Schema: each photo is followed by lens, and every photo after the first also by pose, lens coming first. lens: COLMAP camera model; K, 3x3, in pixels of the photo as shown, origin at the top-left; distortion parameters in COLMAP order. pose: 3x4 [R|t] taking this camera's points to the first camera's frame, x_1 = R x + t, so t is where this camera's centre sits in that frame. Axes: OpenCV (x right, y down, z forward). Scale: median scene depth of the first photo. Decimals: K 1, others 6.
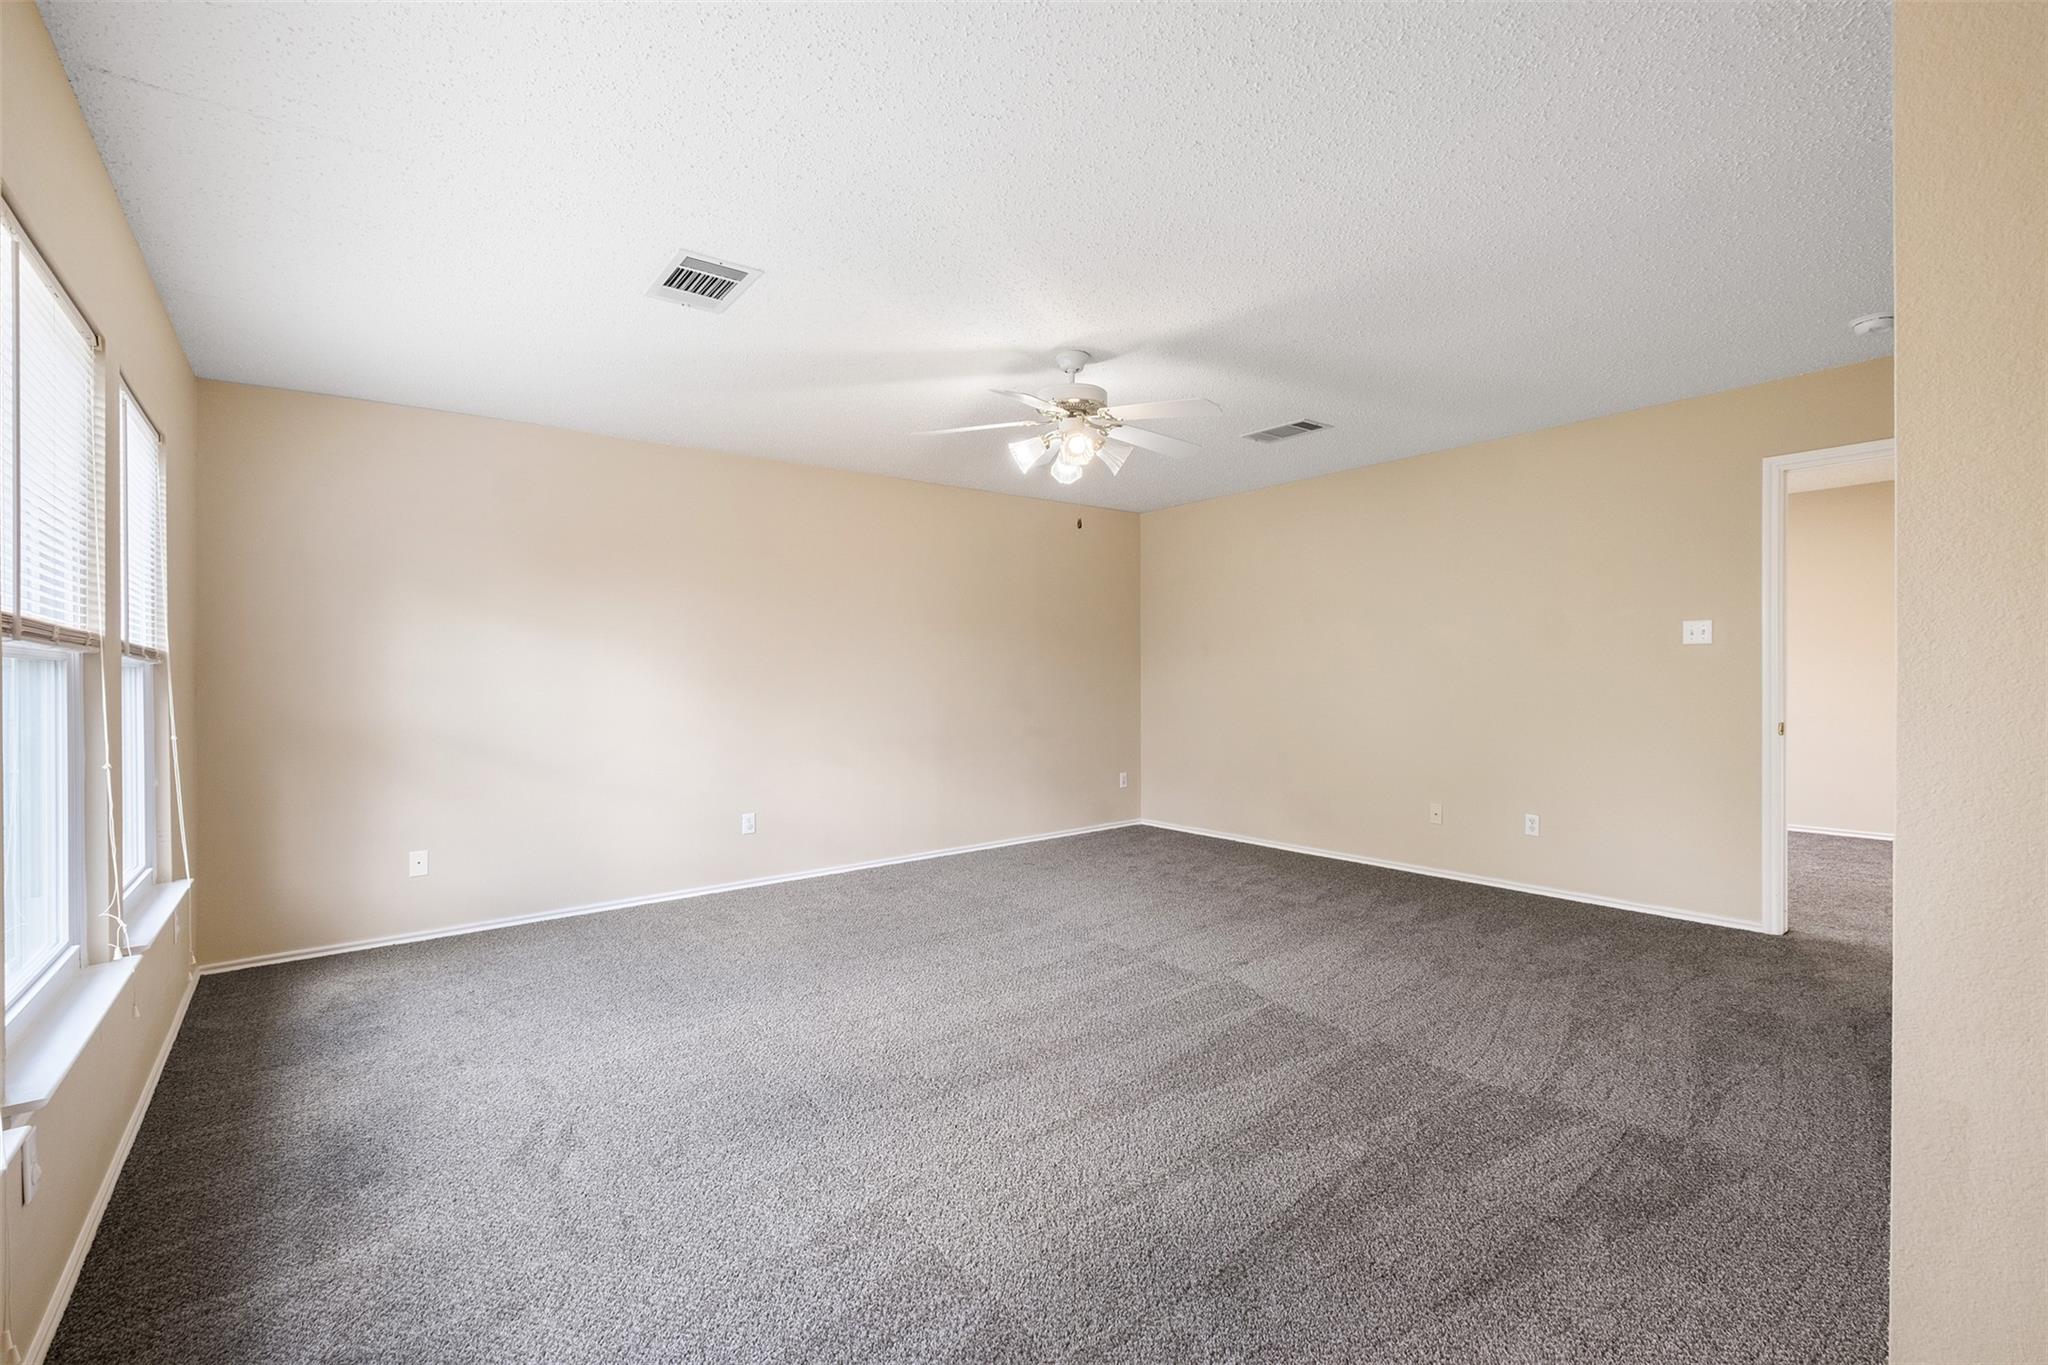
lens RADIAL K [[882.1, 0, 1037.6], [0, 882.1, 678.8], [0, 0, 1]] dist [-0.004971, -0.004160]
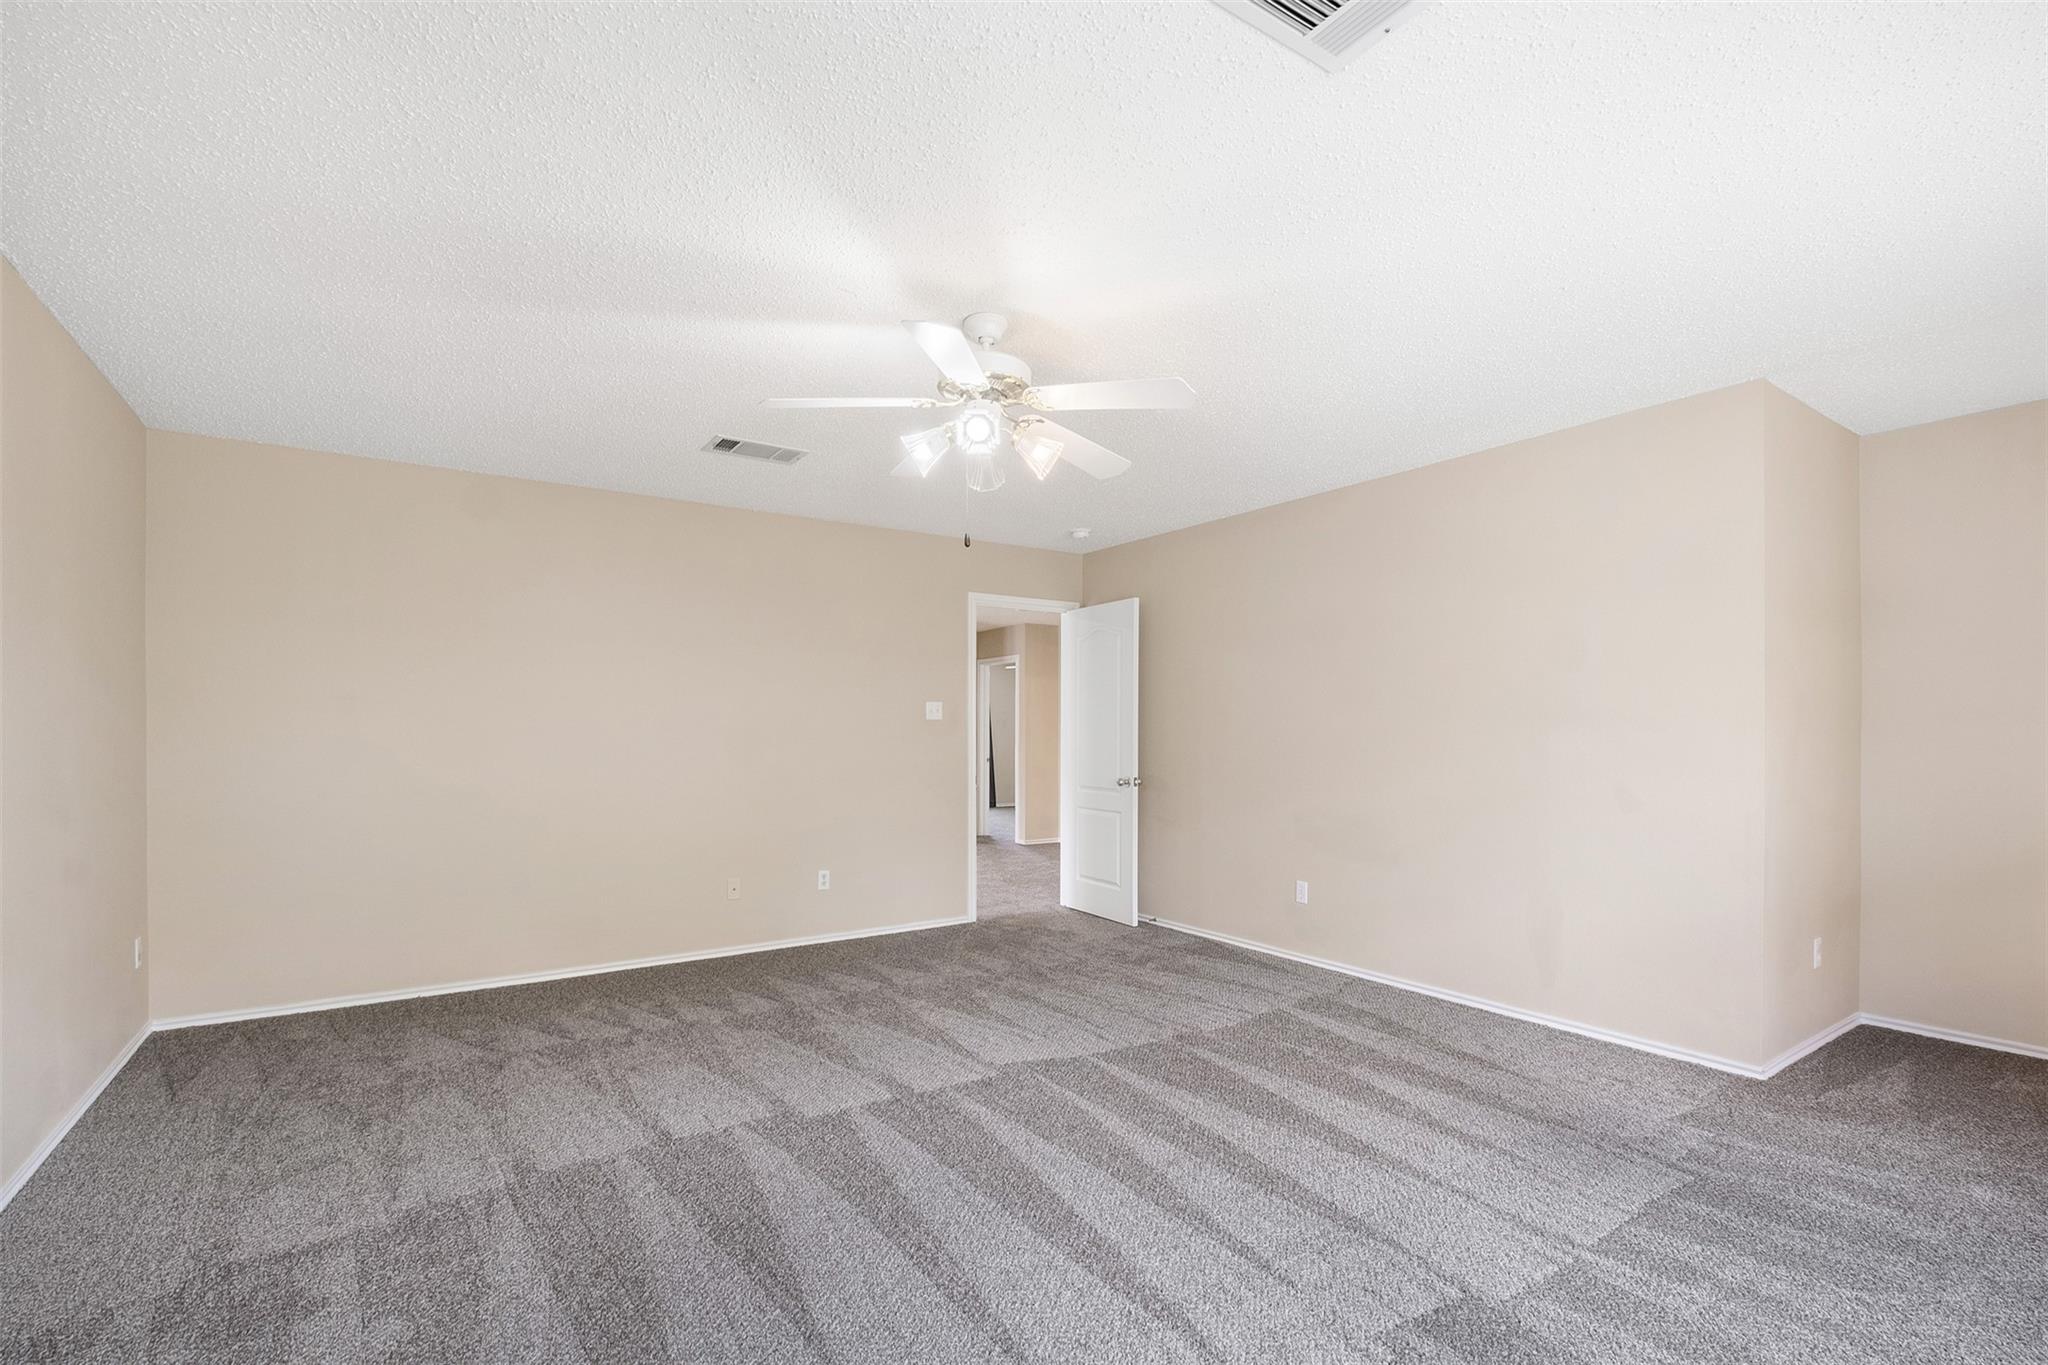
lens RADIAL K [[882.1, 0, 1058.4], [0, 882.1, 740.4], [0, 0, 1]] dist [-0.004971, -0.004160]
pose [[0.084880, 0.002785, 0.996387, -0.698049], [0.011193, 0.999930, -0.003749, -0.000770], [-0.996328, 0.011471, 0.084843, 0.851584]]
